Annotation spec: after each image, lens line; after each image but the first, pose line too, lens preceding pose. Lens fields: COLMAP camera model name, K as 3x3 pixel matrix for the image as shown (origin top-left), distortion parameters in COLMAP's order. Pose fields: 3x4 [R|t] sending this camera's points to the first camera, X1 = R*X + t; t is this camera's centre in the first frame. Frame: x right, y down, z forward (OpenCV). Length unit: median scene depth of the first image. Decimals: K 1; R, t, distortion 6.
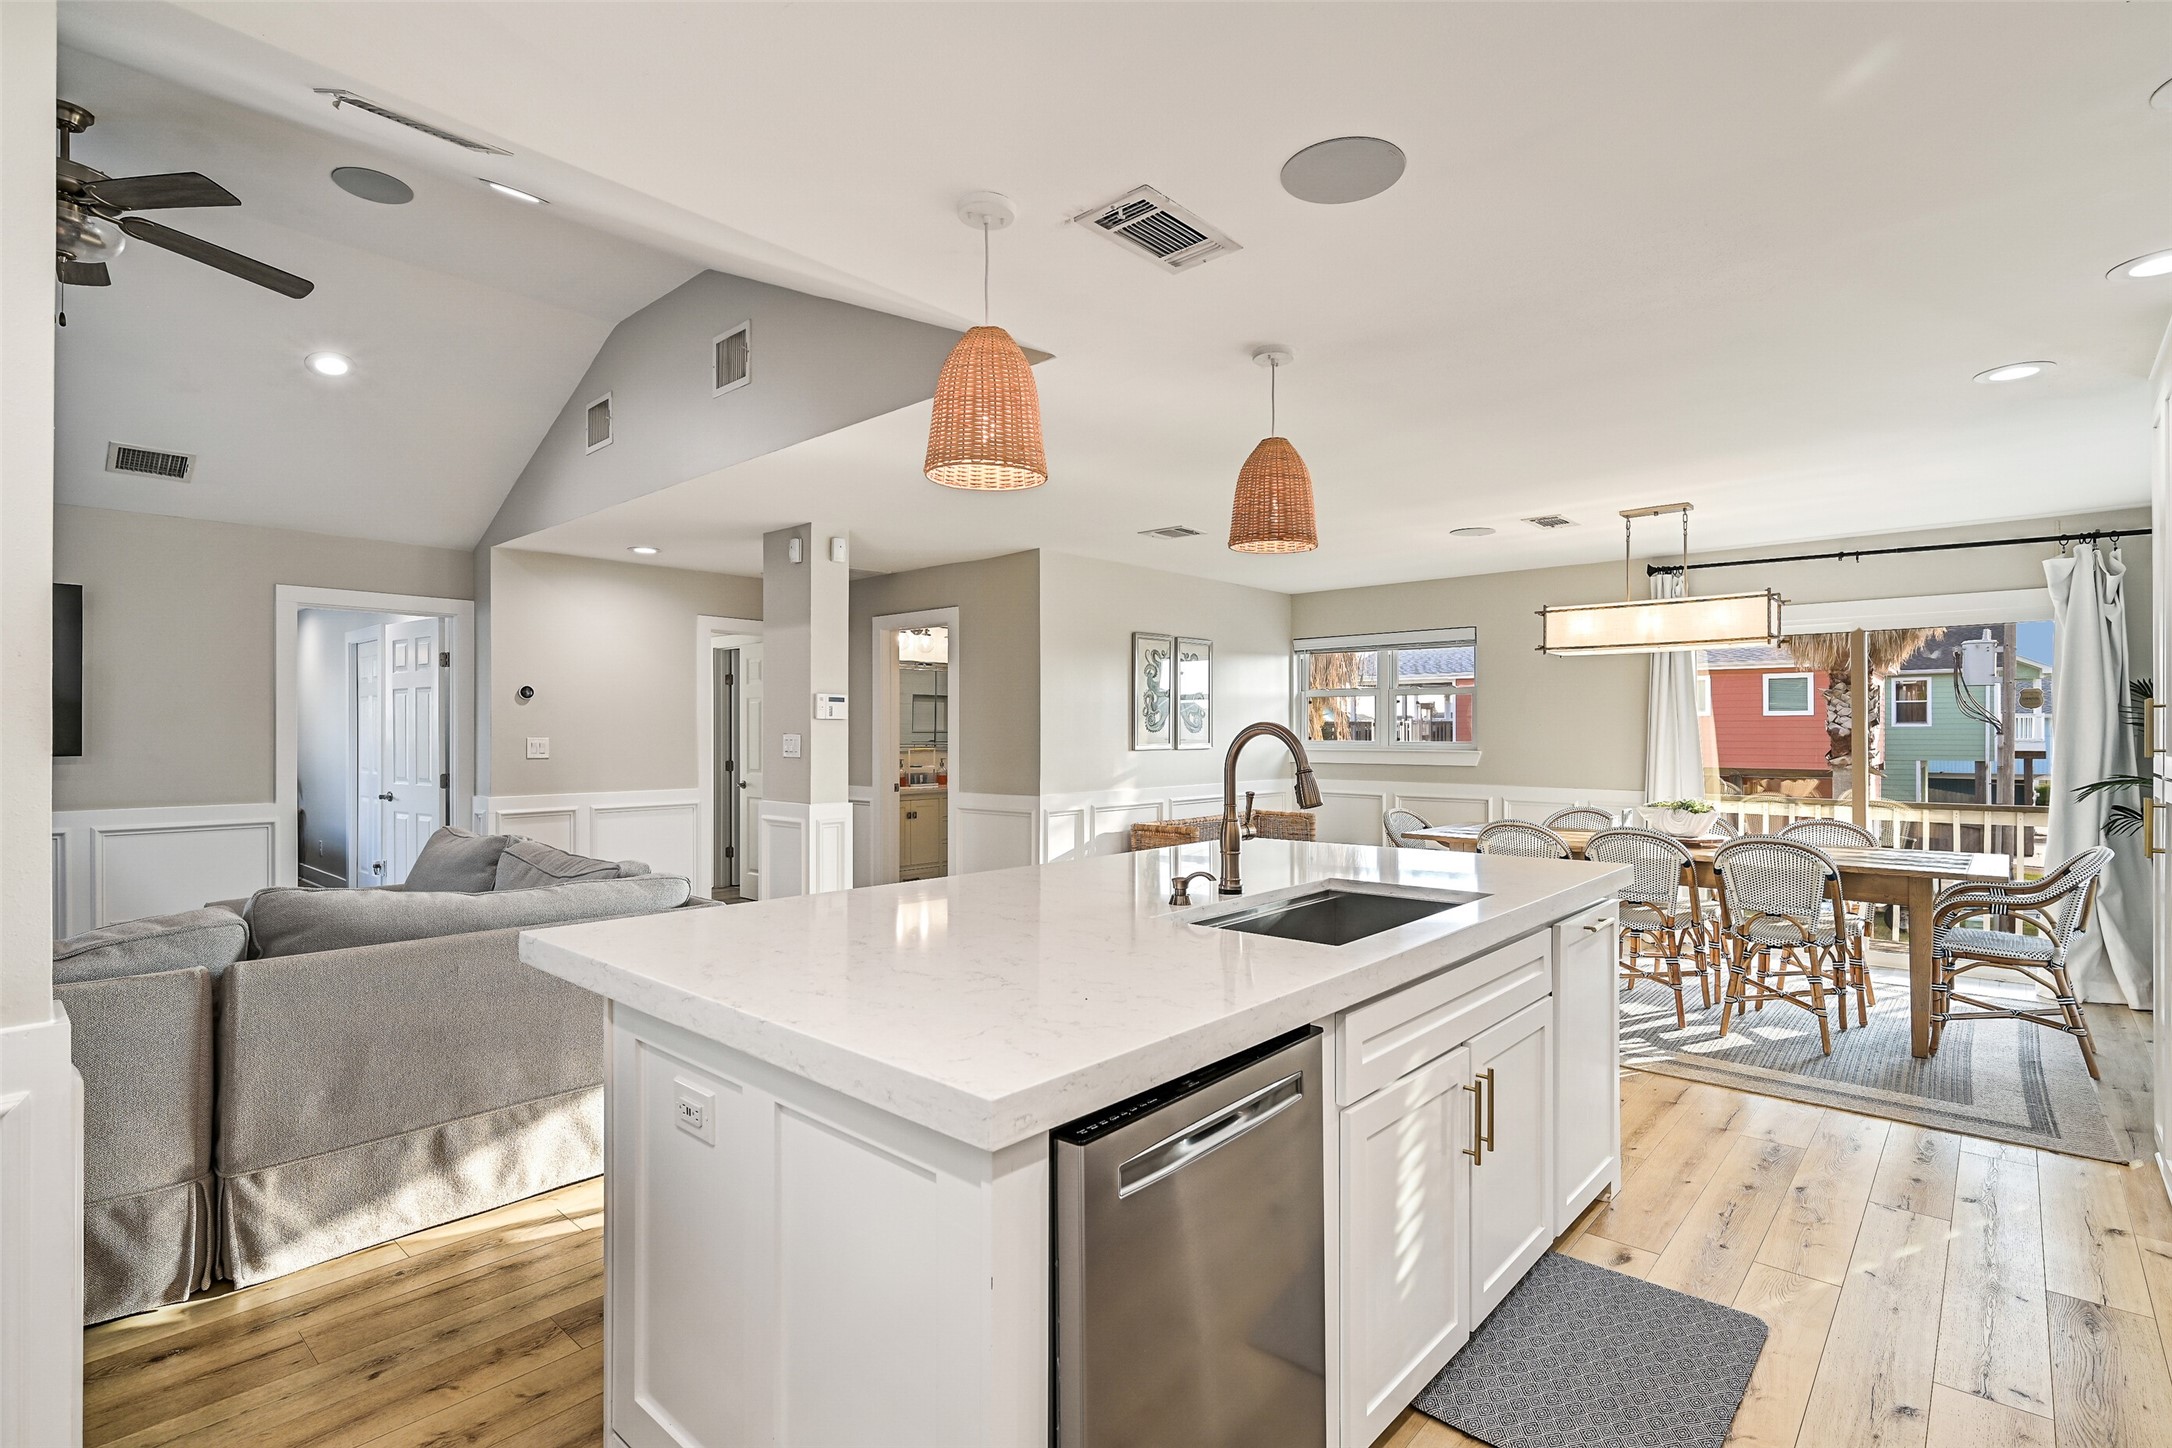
lens RADIAL K [[1056.5, 0, 1090.8], [0, 1056.5, 723.8], [0, 0, 1]] dist [-0.004978, -0.001010]
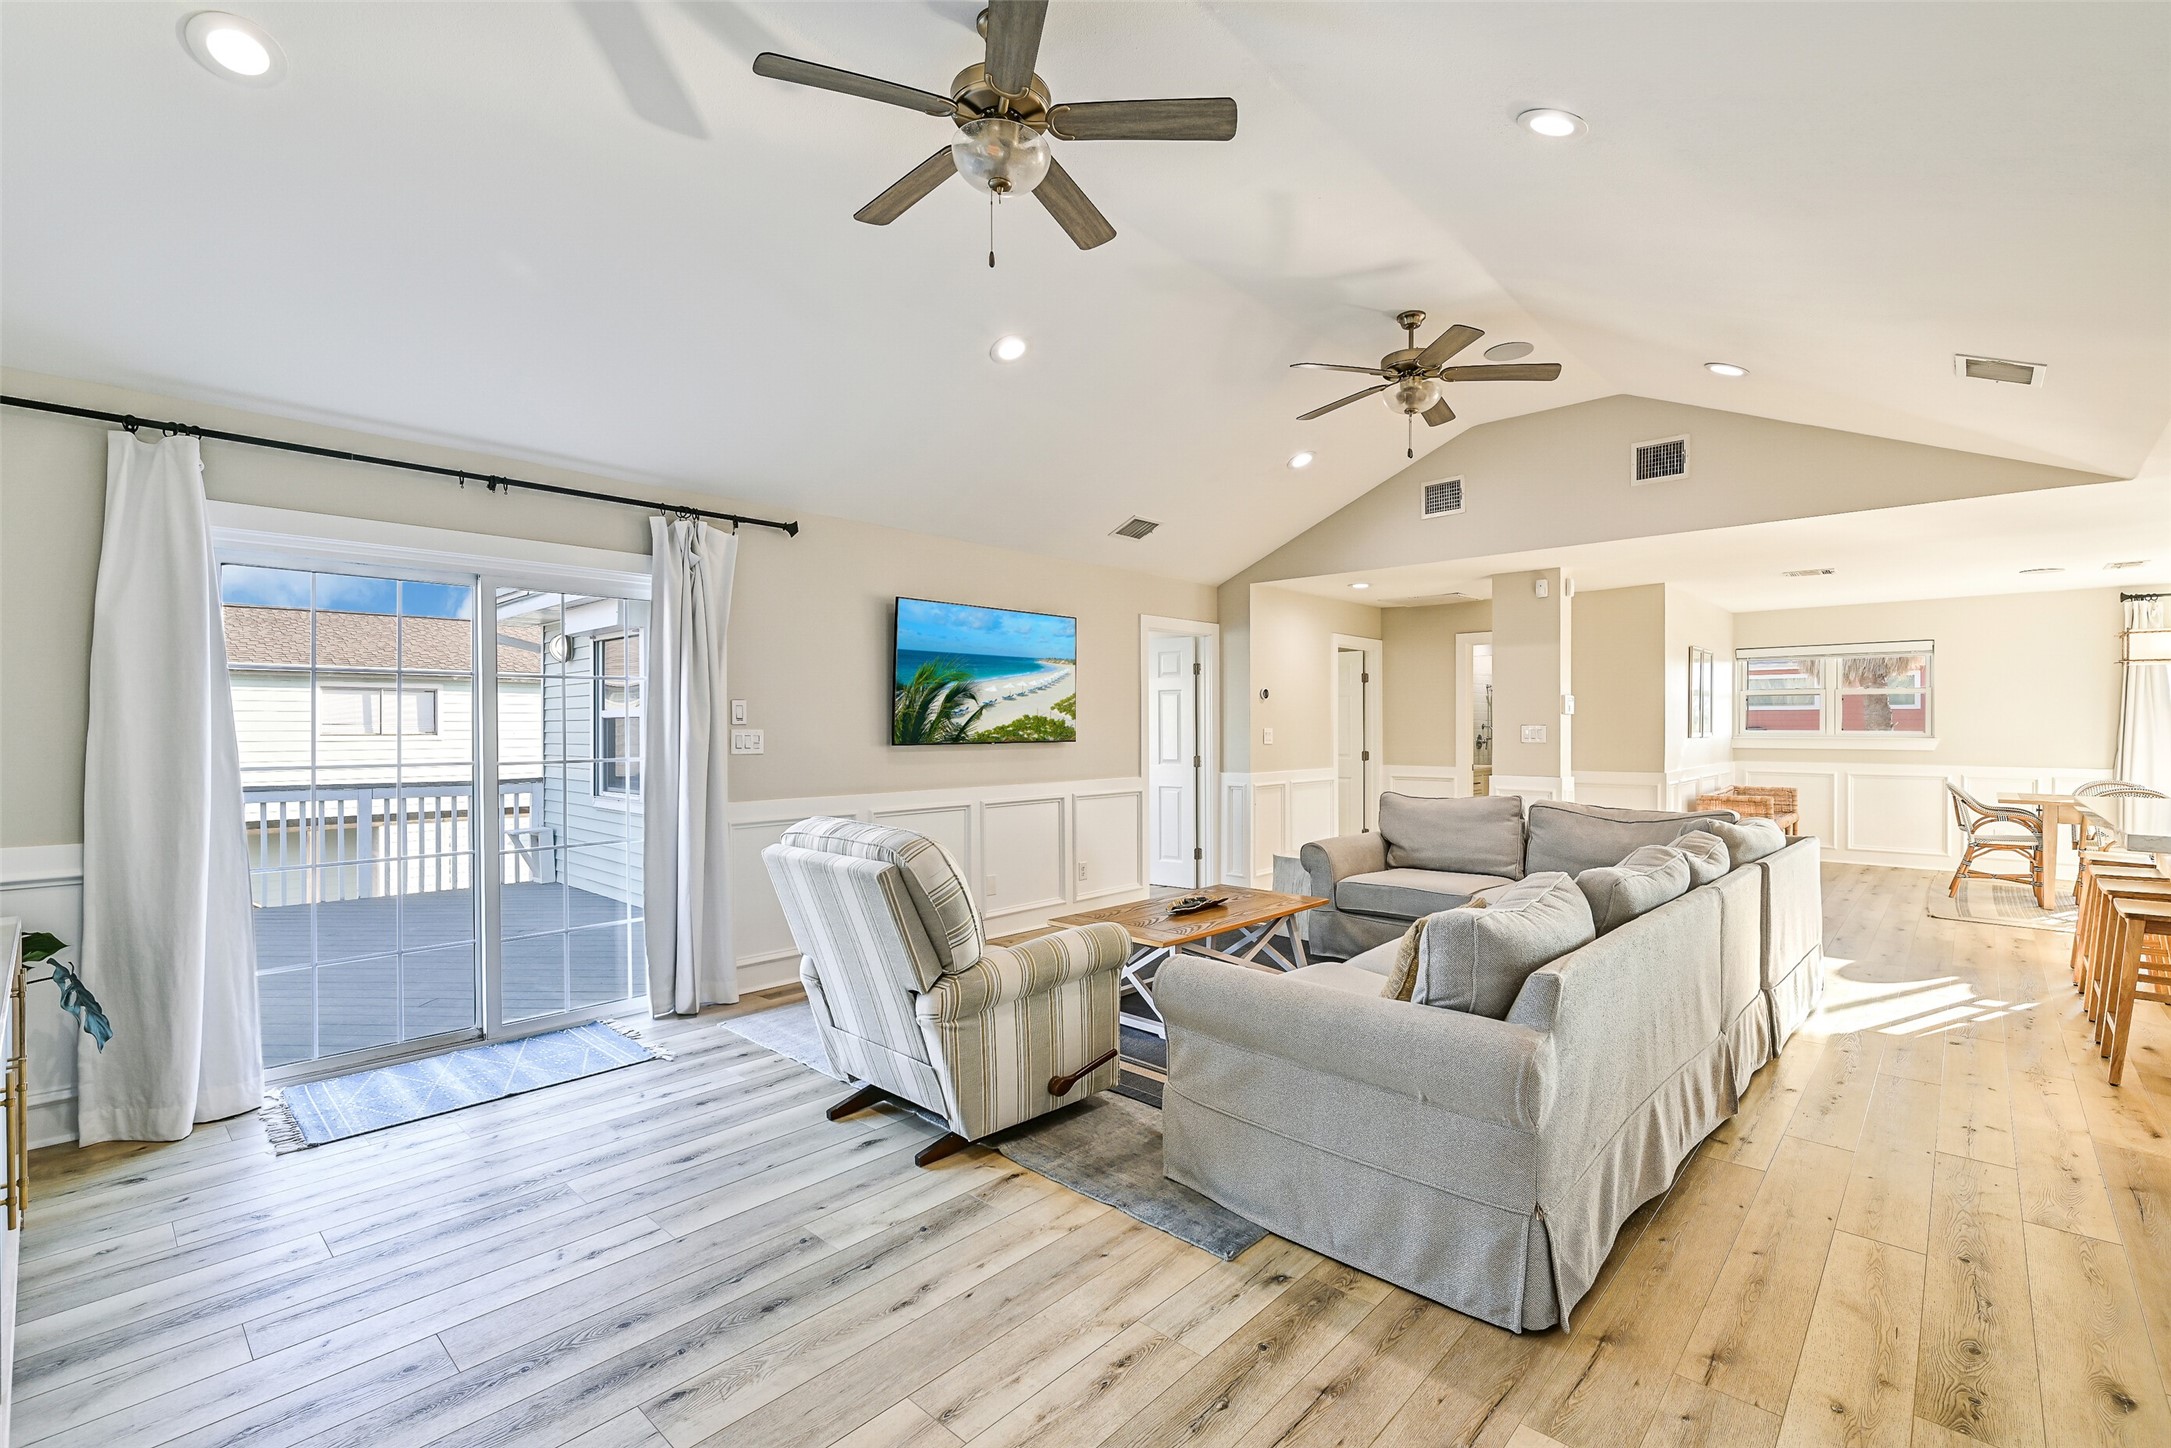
lens RADIAL K [[982.7, 0, 1088.3], [0, 982.7, 726.6], [0, 0, 1]] dist [-0.001363, 0.000004]
pose [[0.999809, -0.000738, -0.019533, -0.857376], [0.000900, 0.999965, 0.008294, 0.000731], [0.019527, -0.008310, 0.999775, -0.264778]]
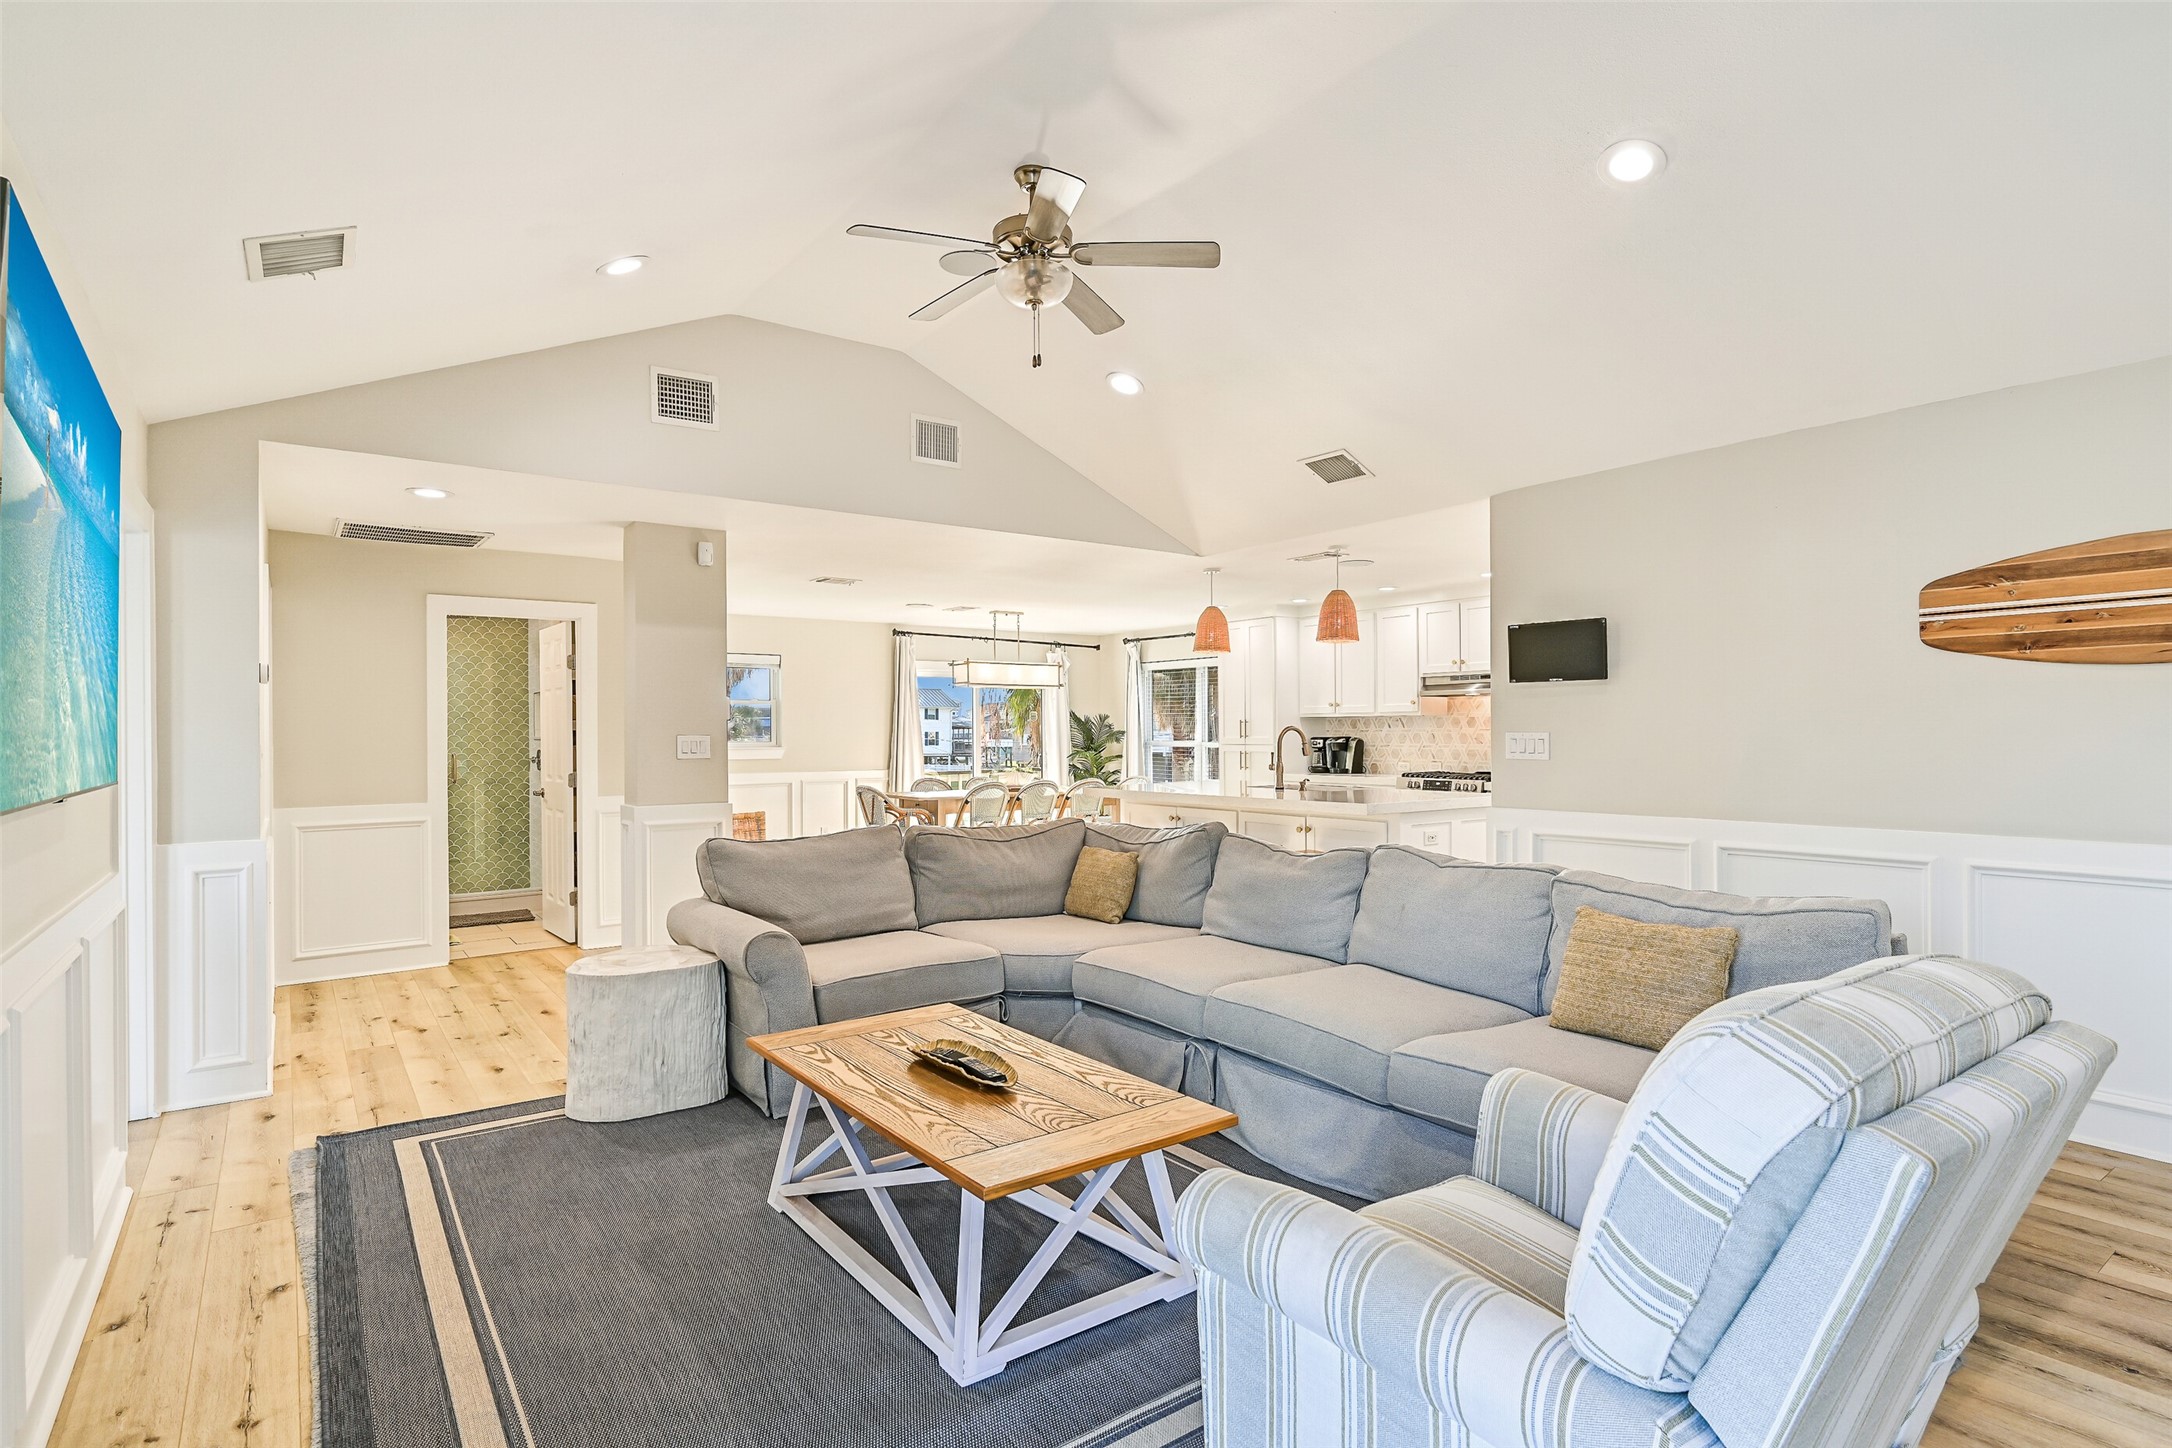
lens RADIAL K [[1094.0, 0, 1078.3], [0, 1094.0, 728.0], [0, 0, 1]] dist [-0.003657, 0.000019]
pose [[0.220334, 0.001430, 0.975423, -1.277806], [-0.001397, 0.999998, -0.001150, 0.003948], [-0.975423, -0.001110, 0.220336, 0.432836]]
